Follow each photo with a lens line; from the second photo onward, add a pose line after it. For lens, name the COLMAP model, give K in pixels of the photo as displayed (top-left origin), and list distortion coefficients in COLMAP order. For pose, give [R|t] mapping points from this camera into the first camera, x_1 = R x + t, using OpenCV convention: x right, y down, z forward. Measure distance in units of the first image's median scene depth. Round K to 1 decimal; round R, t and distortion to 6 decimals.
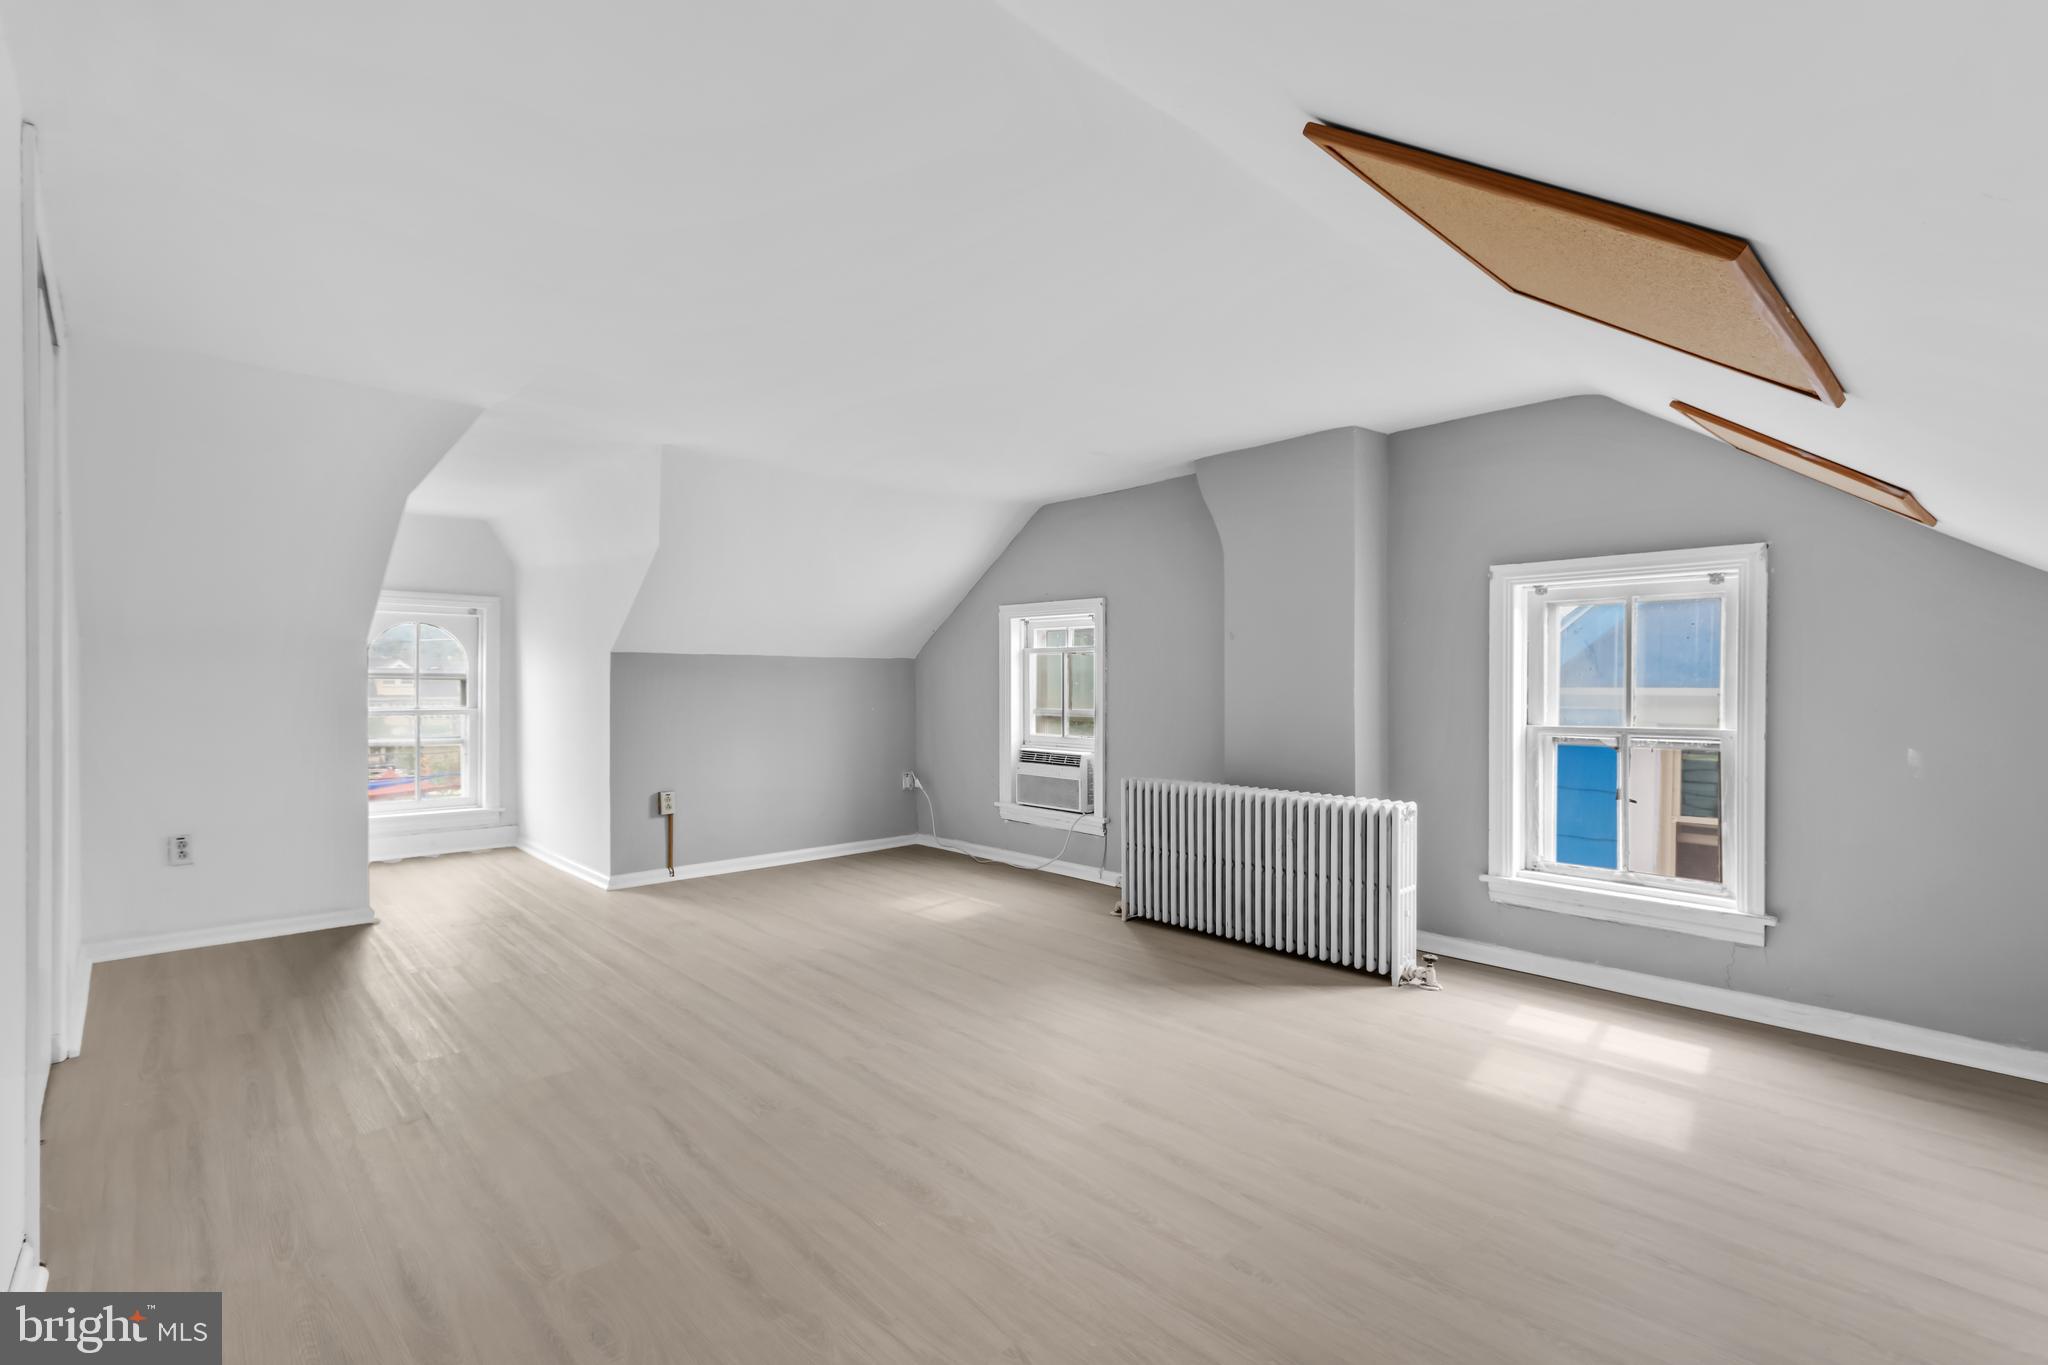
lens RADIAL K [[948.3, 0, 1024.0], [0, 948.3, 682.5], [0, 0, 1]] dist [-0.001309, 0.000107]
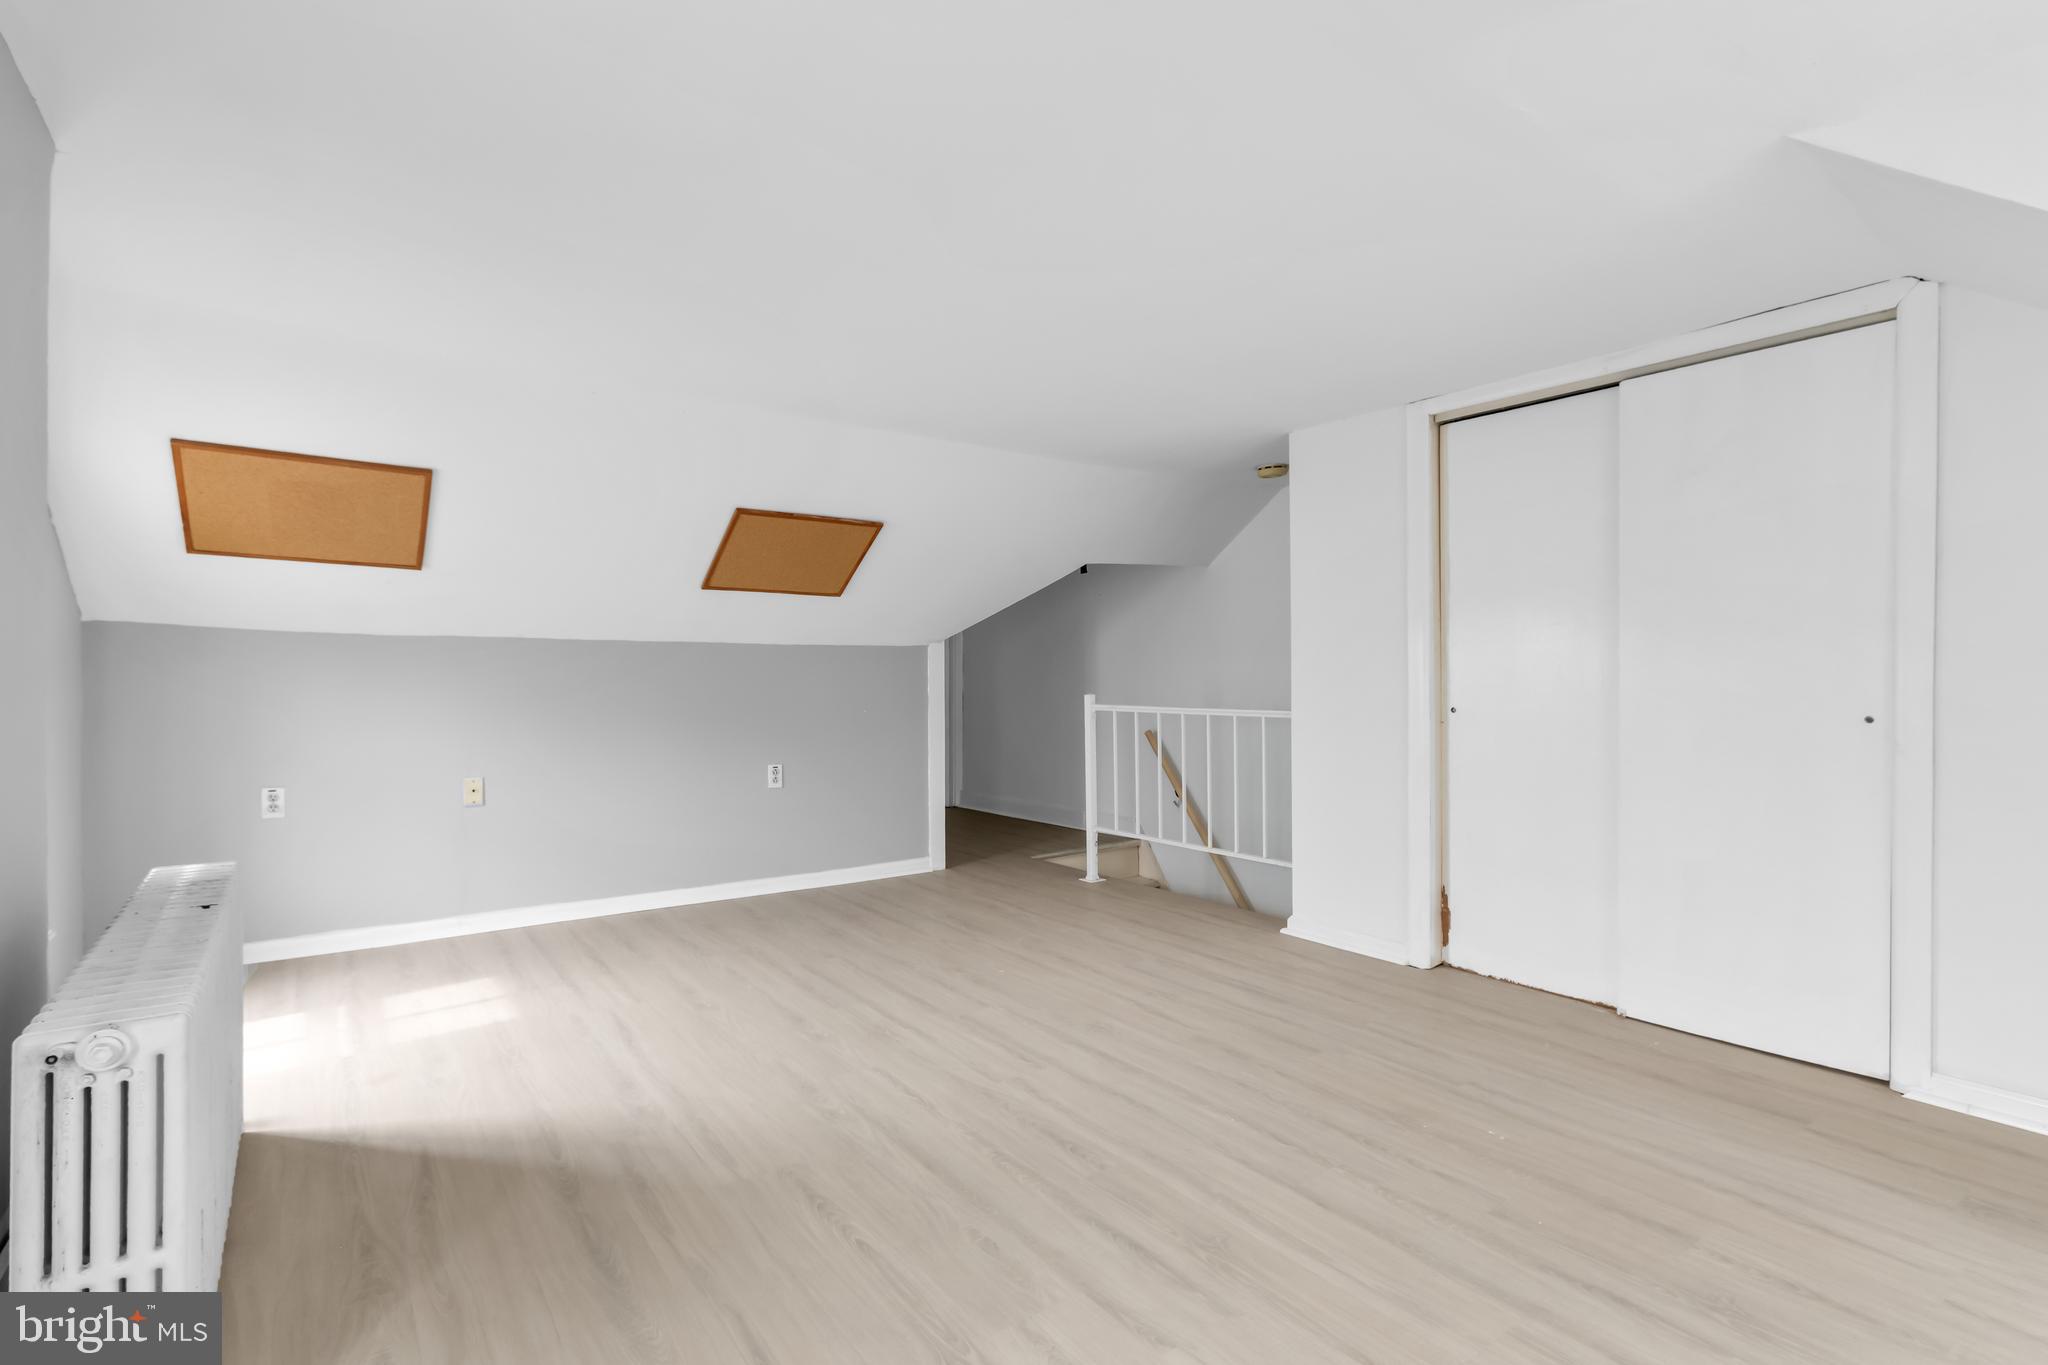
lens RADIAL K [[948.3, 0, 1024.0], [0, 948.3, 682.5], [0, 0, 1]] dist [-0.001309, 0.000107]
pose [[-0.993787, -0.001764, 0.111282, -0.280710], [-0.001019, 0.999977, 0.006752, 0.000578], [-0.111291, 0.006597, -0.993766, 1.981205]]
